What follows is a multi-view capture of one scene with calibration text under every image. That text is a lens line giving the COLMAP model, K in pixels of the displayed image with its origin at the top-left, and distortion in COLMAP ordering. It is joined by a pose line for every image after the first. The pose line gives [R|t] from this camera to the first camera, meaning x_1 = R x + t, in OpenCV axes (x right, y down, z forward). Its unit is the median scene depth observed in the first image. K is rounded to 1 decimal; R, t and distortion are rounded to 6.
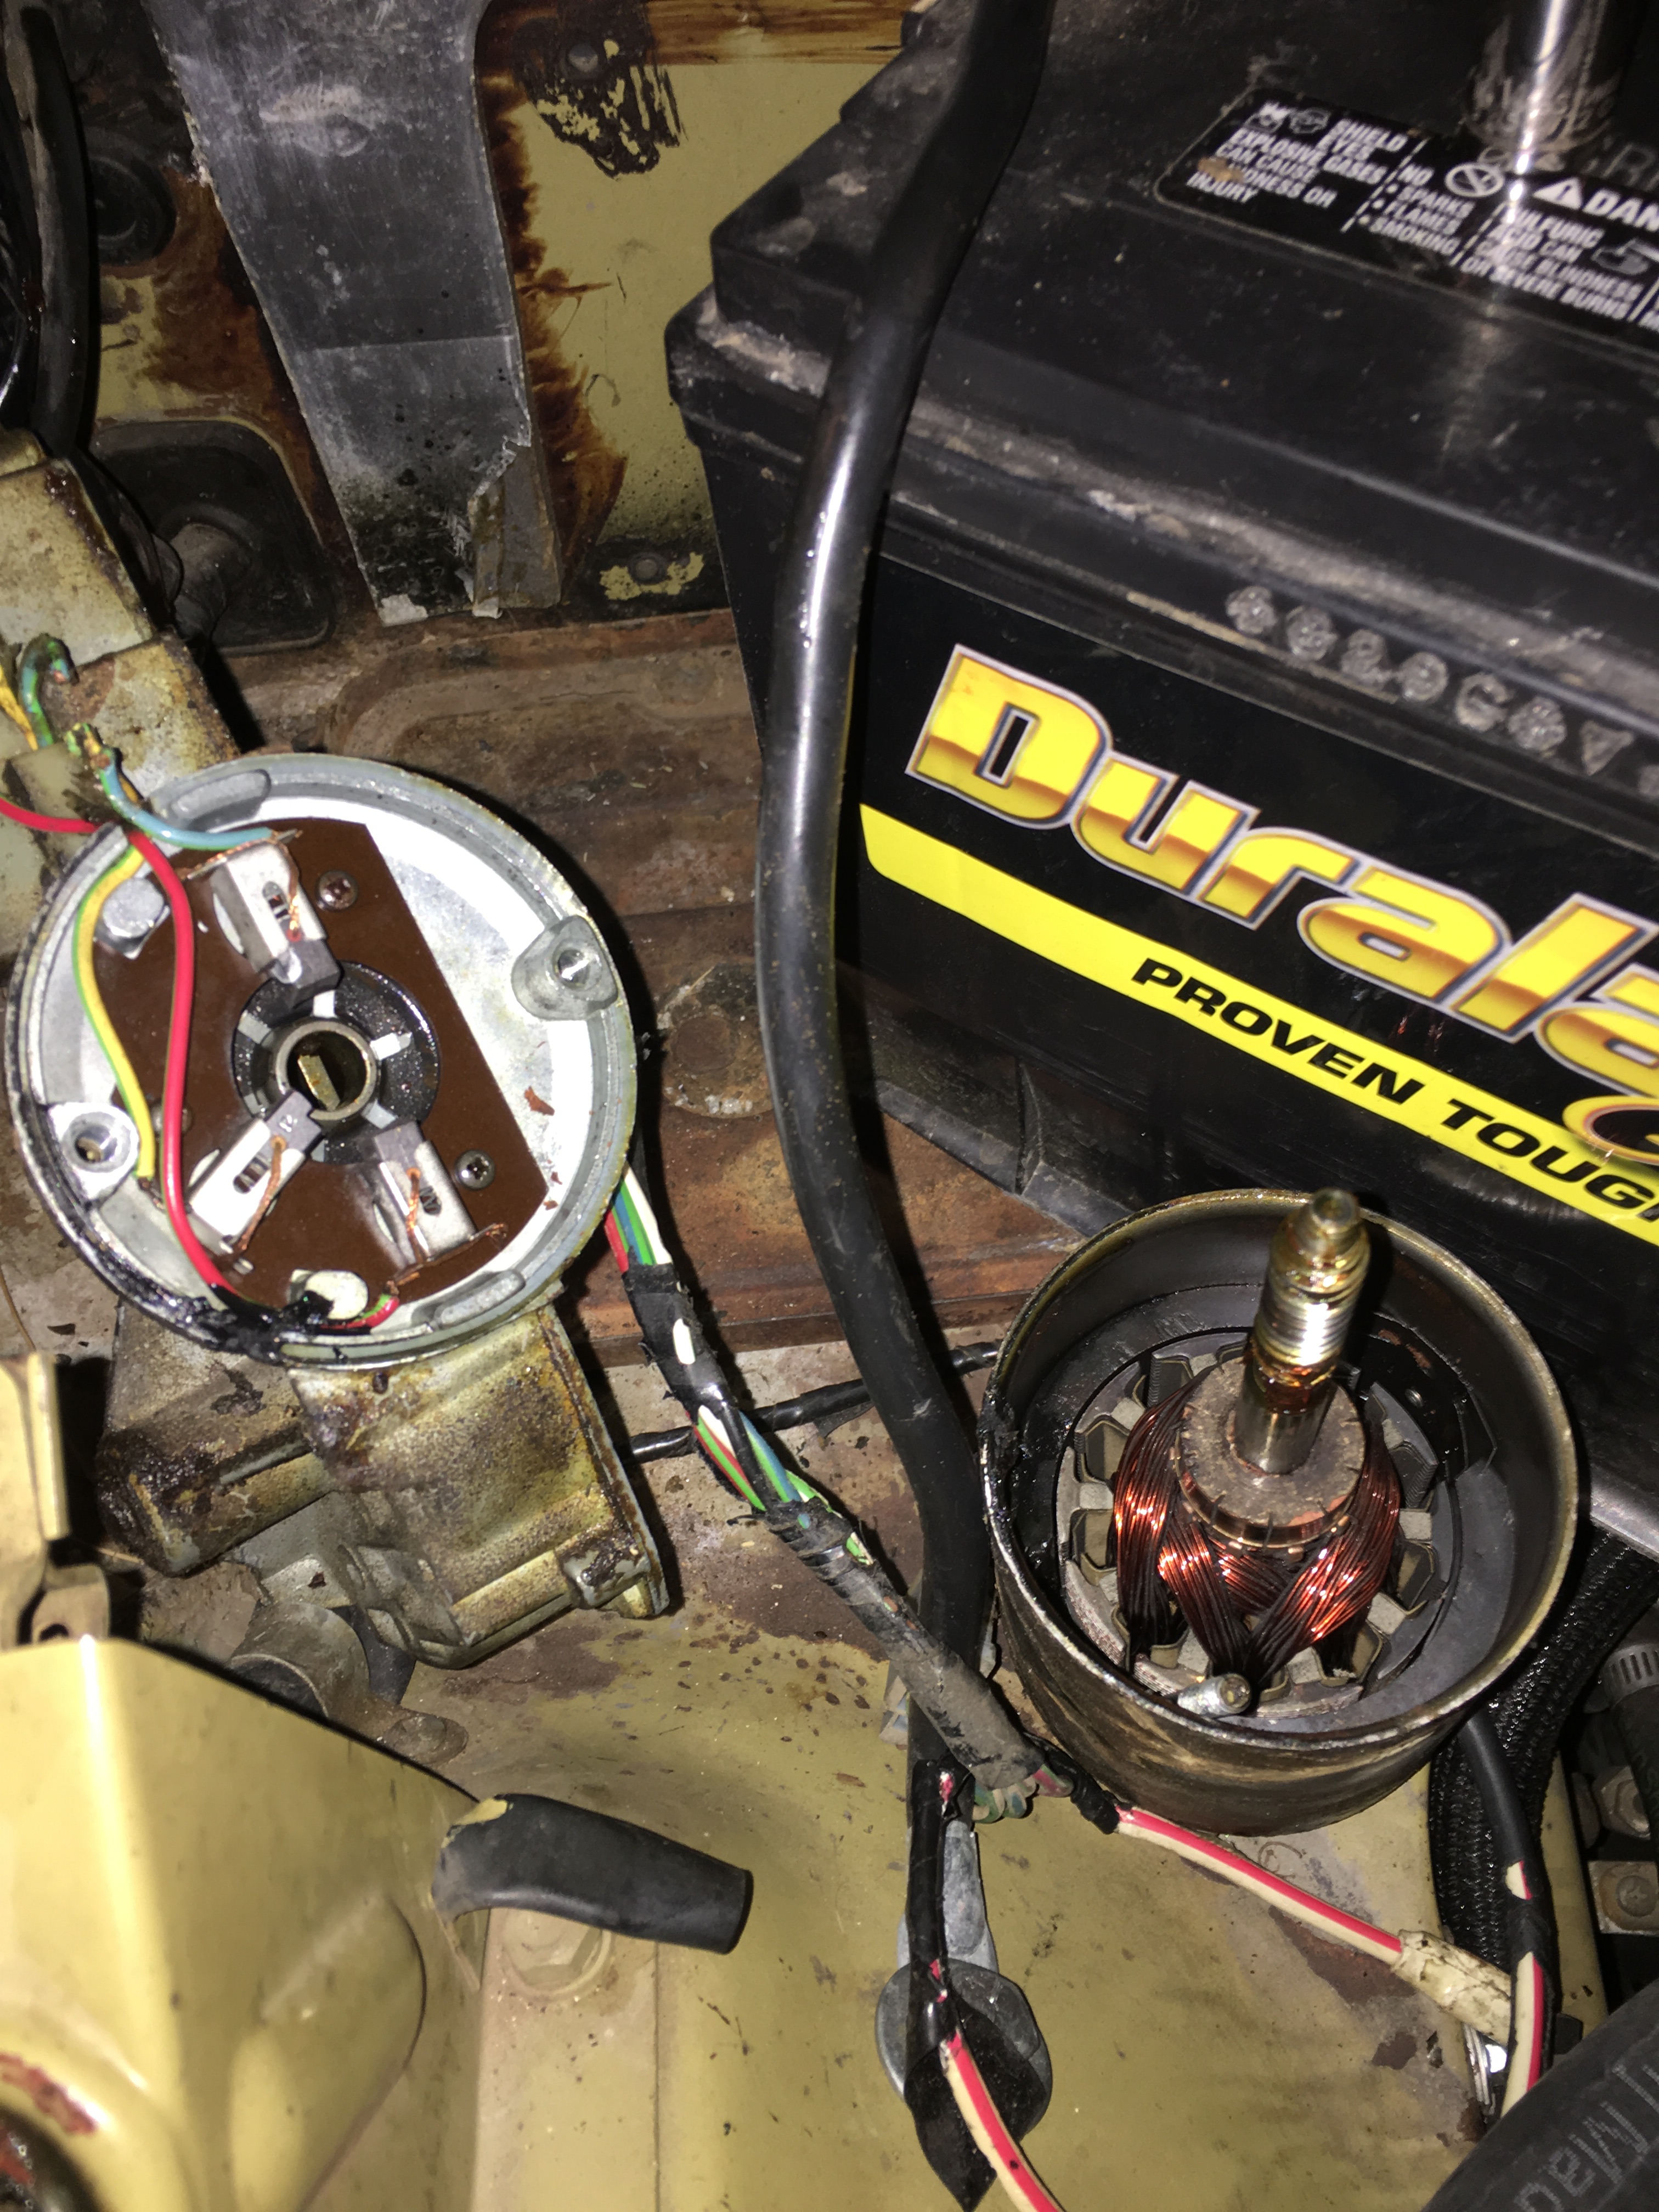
lens RADIAL K [[1890.4, 0, 829.5], [0, 1890.4, 1106.0], [0, 0, 1]] dist [0.082226, -0.129503]
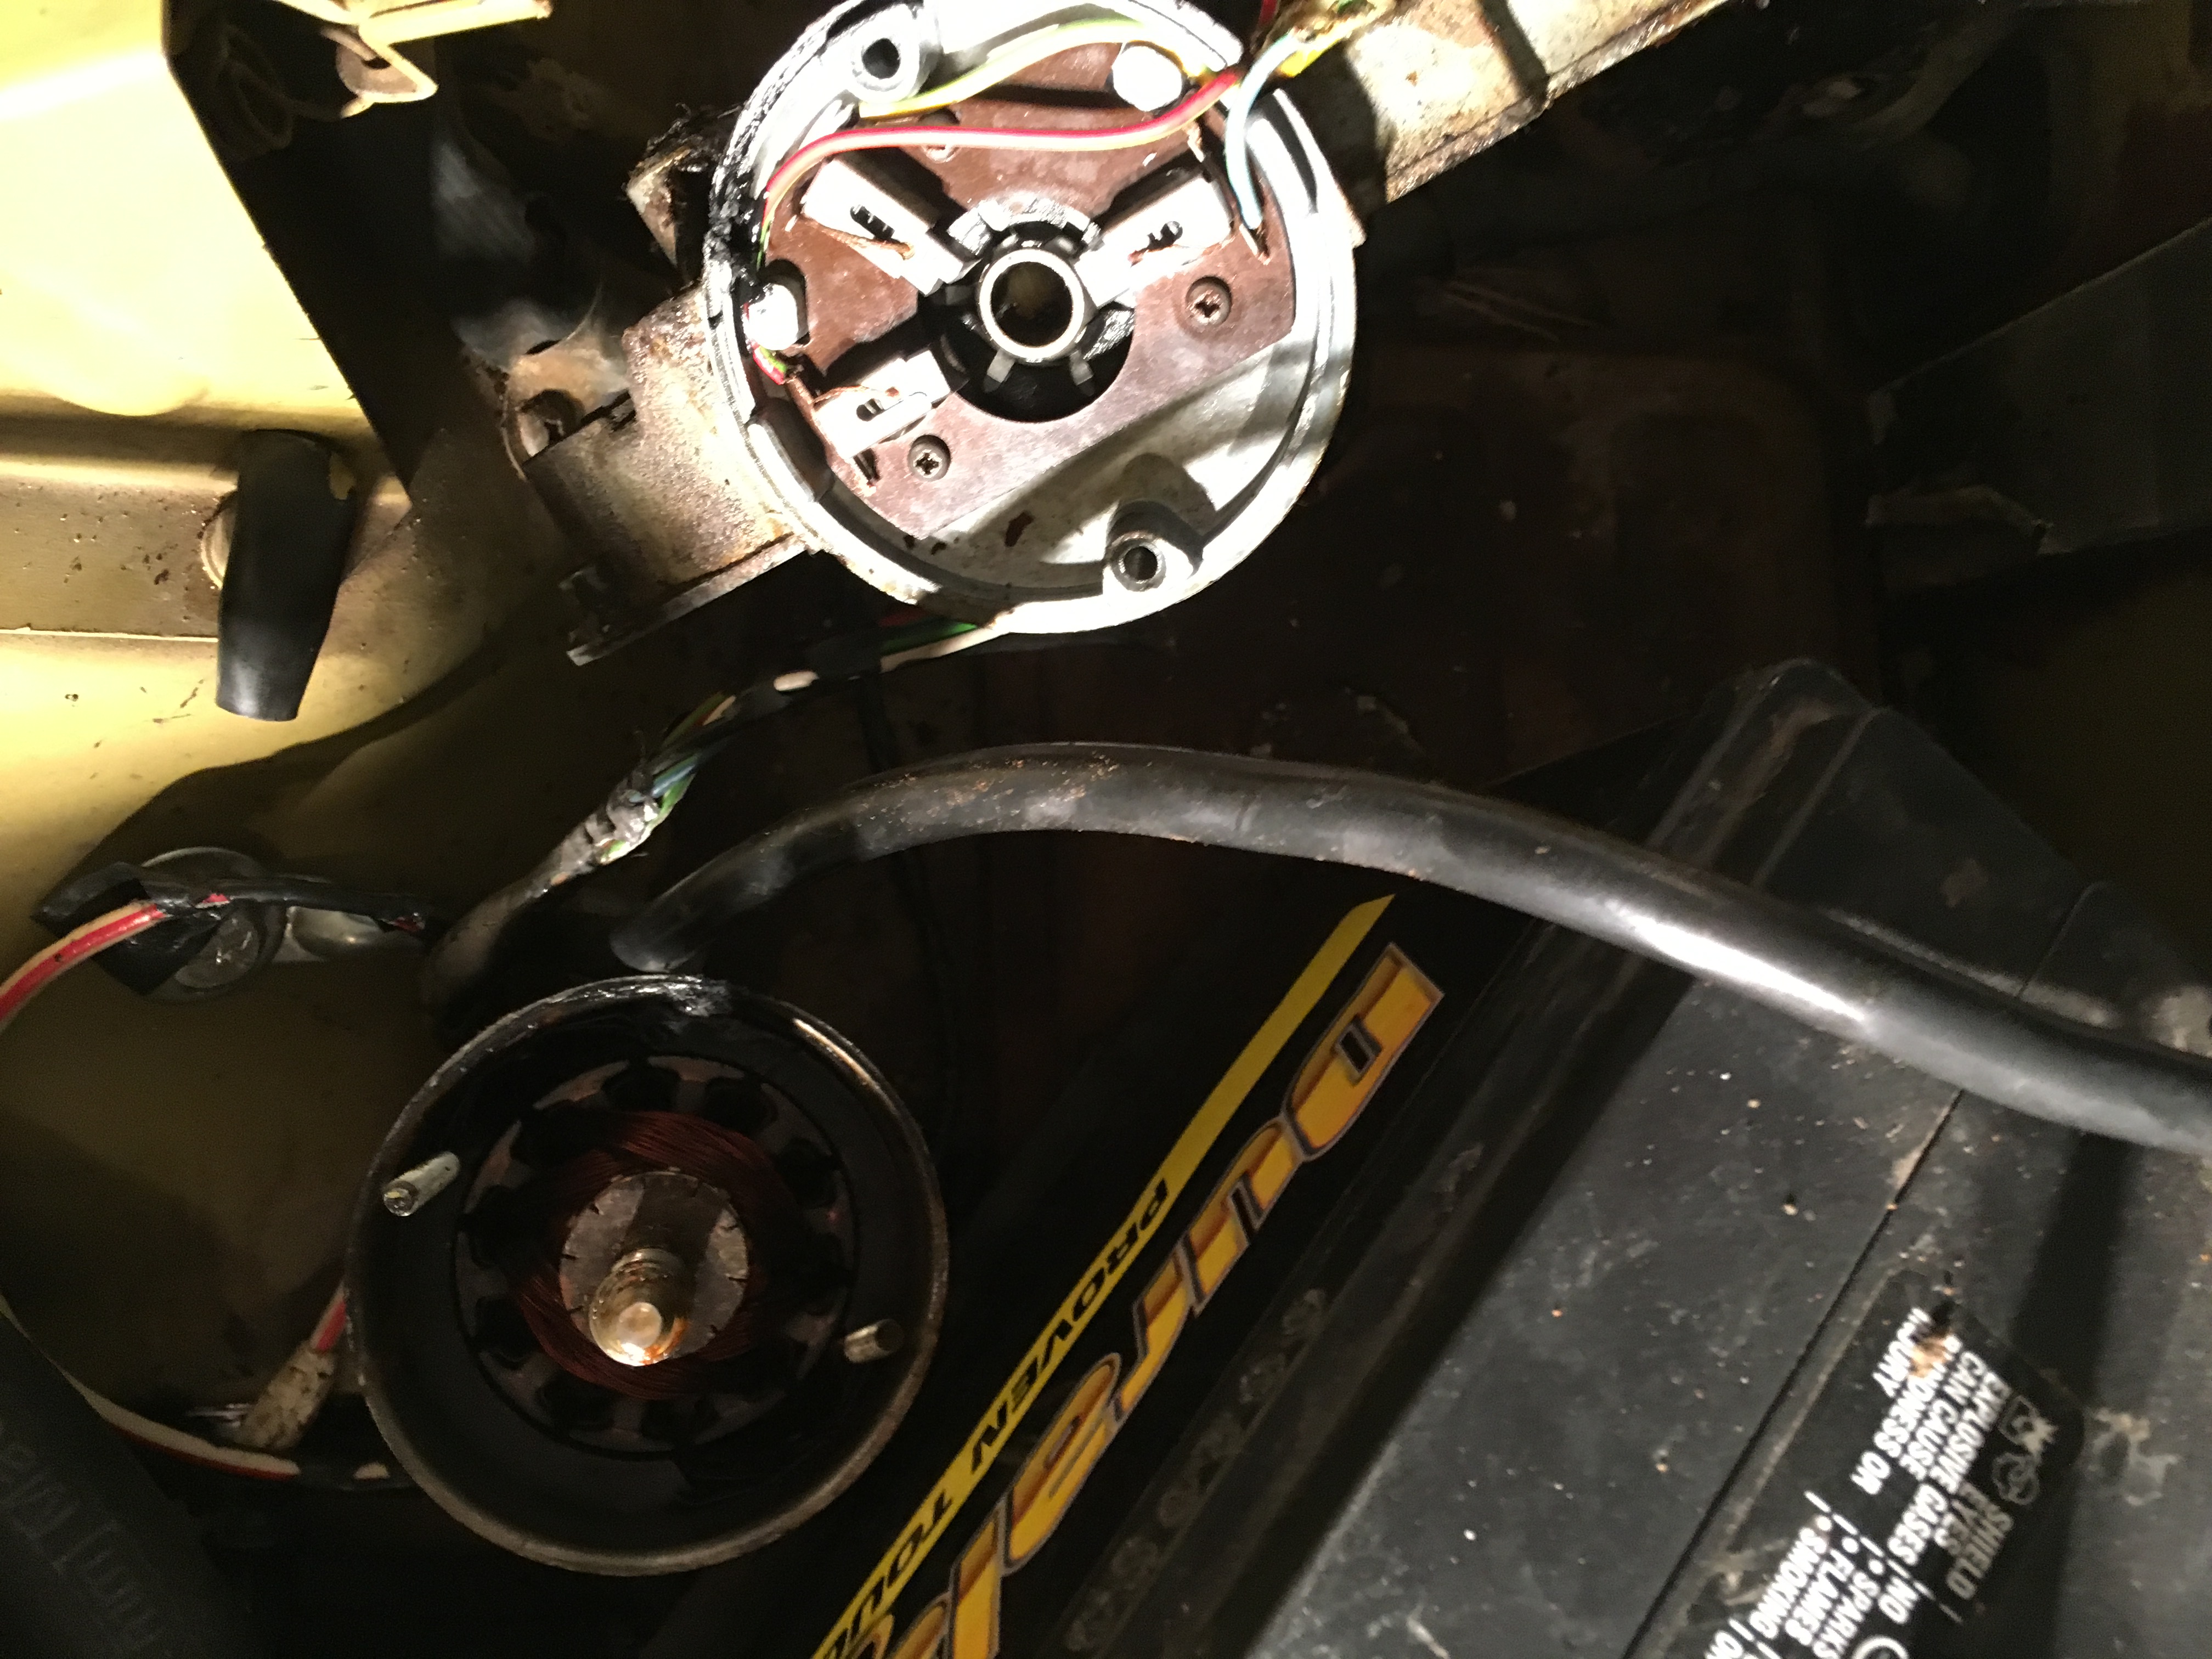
lens RADIAL K [[1890.4, 0, 1106.0], [0, 1890.4, 829.5], [0, 0, 1]] dist [0.082226, -0.129503]
pose [[-0.054197, 0.997567, -0.043852, 0.042475], [-0.952620, -0.038492, 0.301717, -0.398722], [0.299295, 0.058126, 0.952388, 0.135609]]
